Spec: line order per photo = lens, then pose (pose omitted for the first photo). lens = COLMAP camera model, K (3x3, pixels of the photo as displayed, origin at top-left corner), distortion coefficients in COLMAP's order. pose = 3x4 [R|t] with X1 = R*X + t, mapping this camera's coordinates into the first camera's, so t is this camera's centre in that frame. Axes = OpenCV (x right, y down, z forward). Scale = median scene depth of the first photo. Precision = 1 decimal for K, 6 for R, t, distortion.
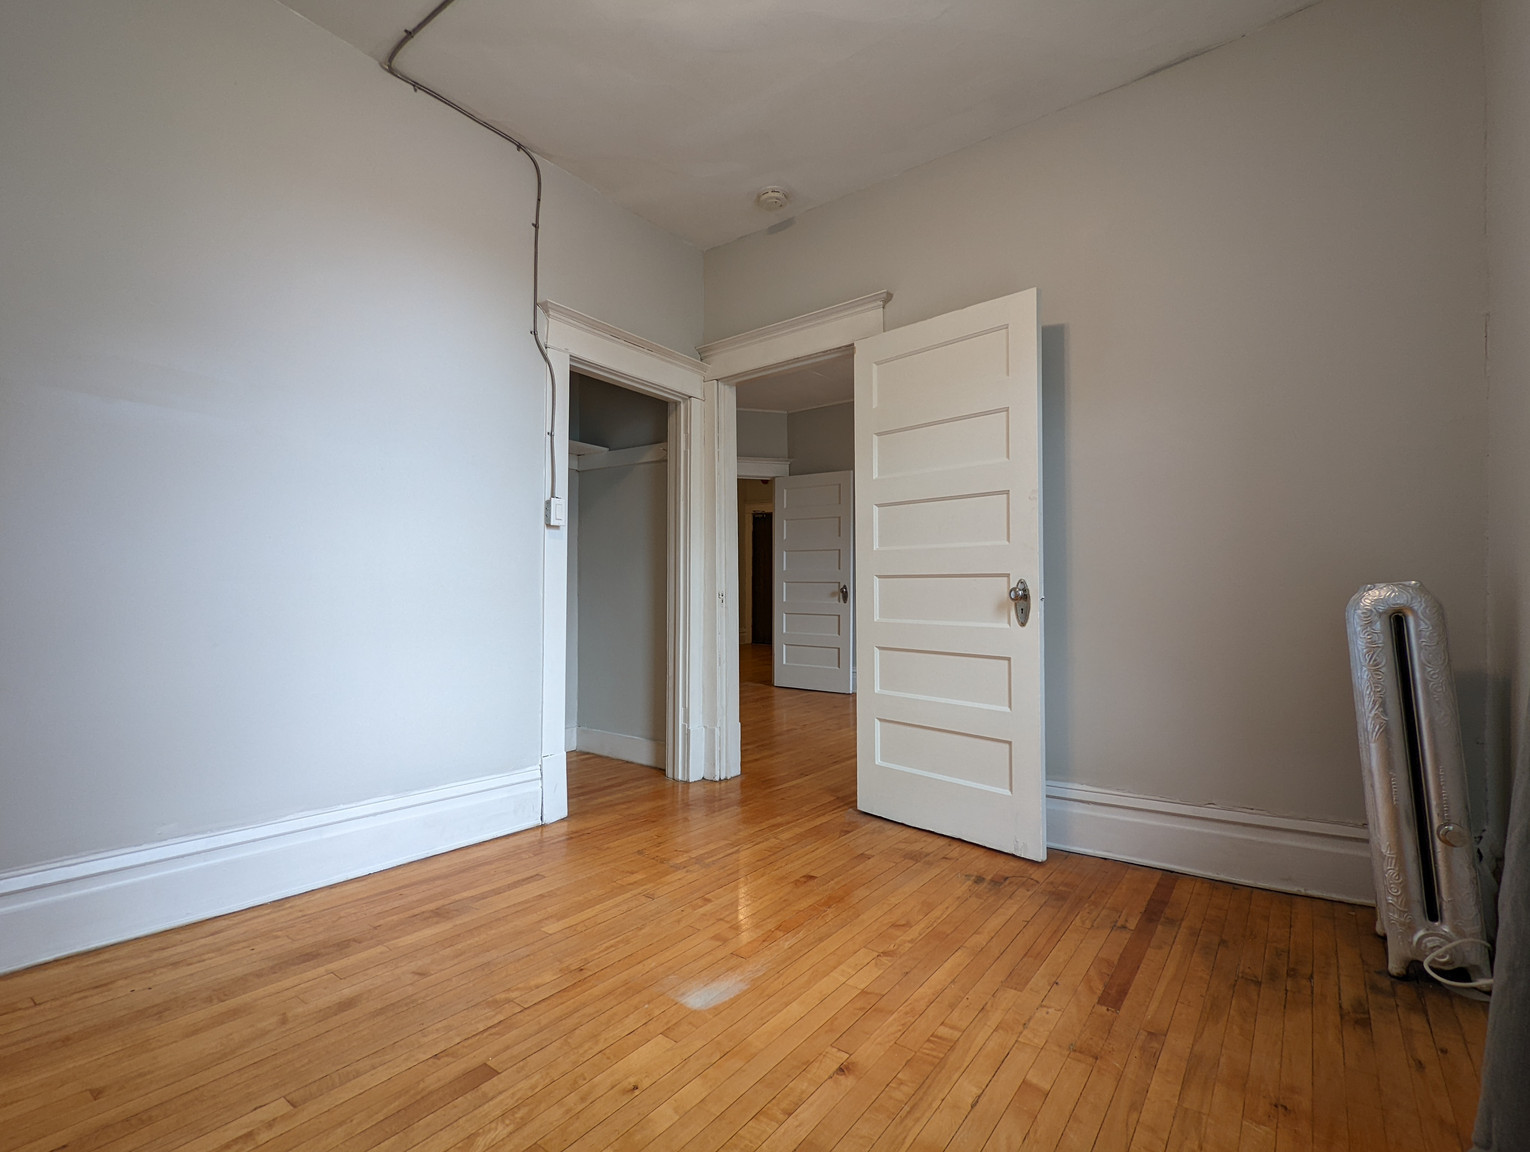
lens RADIAL K [[728.5, 0, 761.9], [0, 728.5, 573.9], [0, 0, 1]] dist [0.001825, -0.000081]
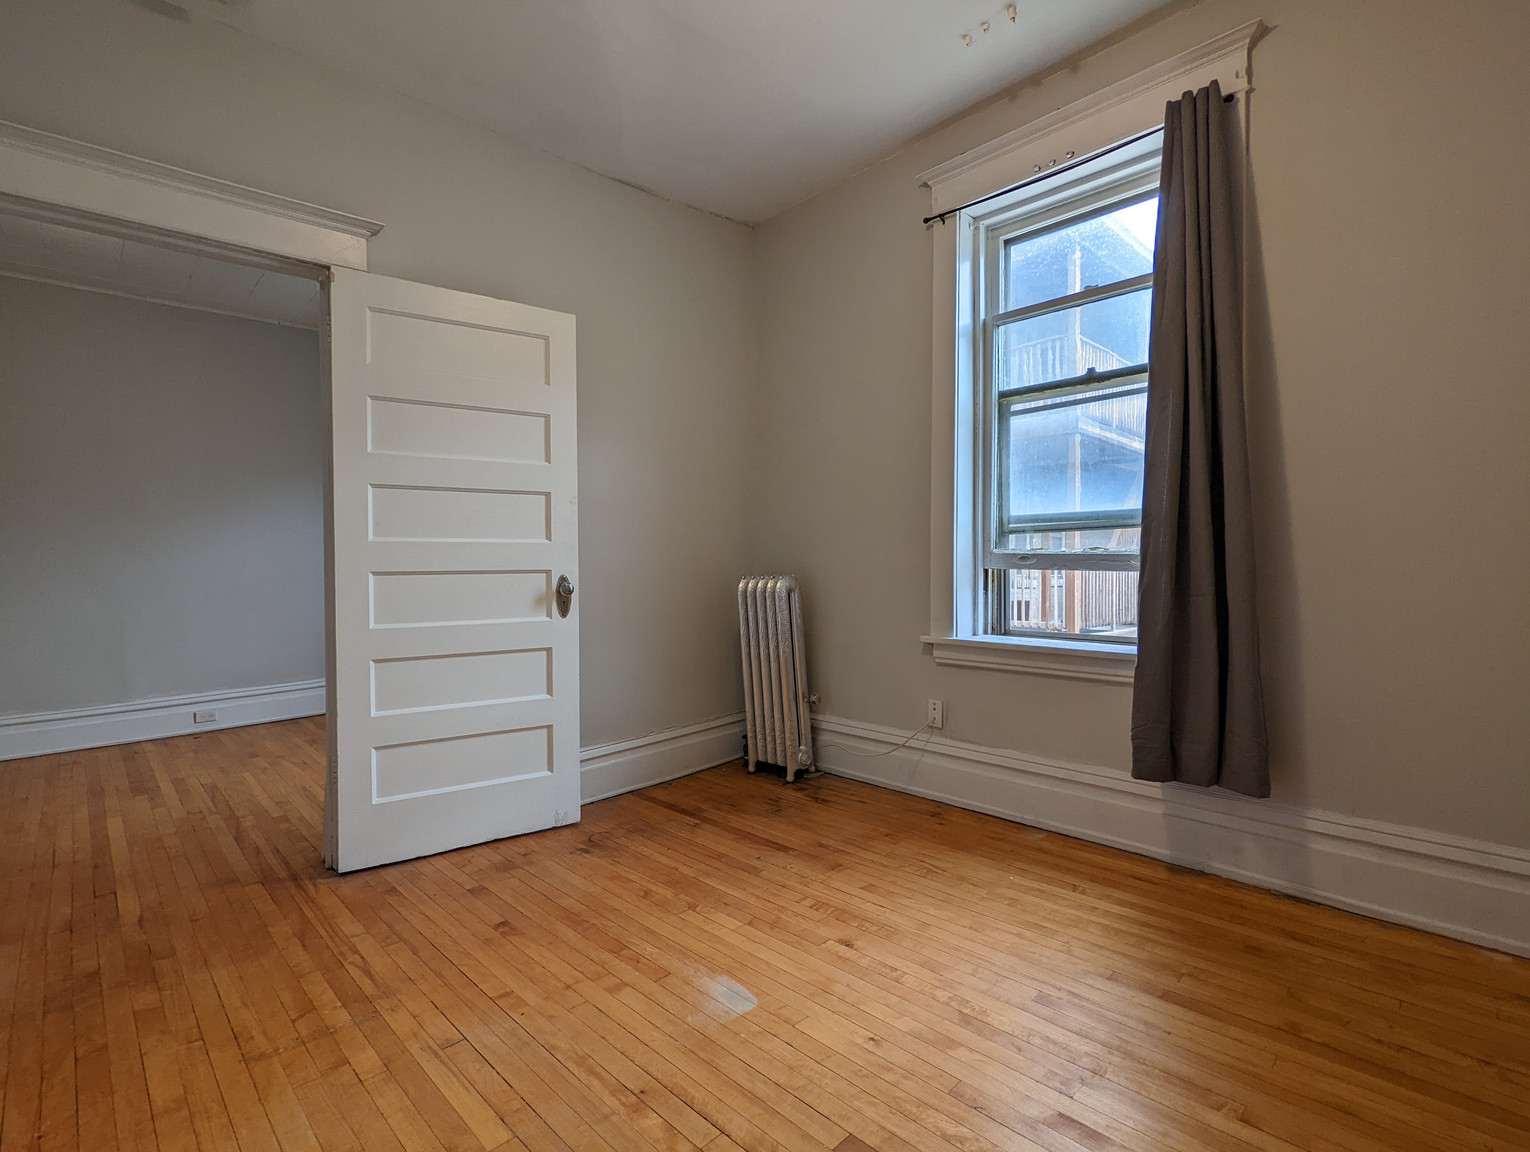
lens RADIAL K [[728.5, 0, 761.9], [0, 728.5, 573.9], [0, 0, 1]] dist [0.001825, -0.000081]
pose [[0.155223, -0.011877, 0.987808, -0.707228], [-0.006042, 0.999898, 0.012972, -0.011245], [-0.987861, -0.007982, 0.155135, 0.546265]]
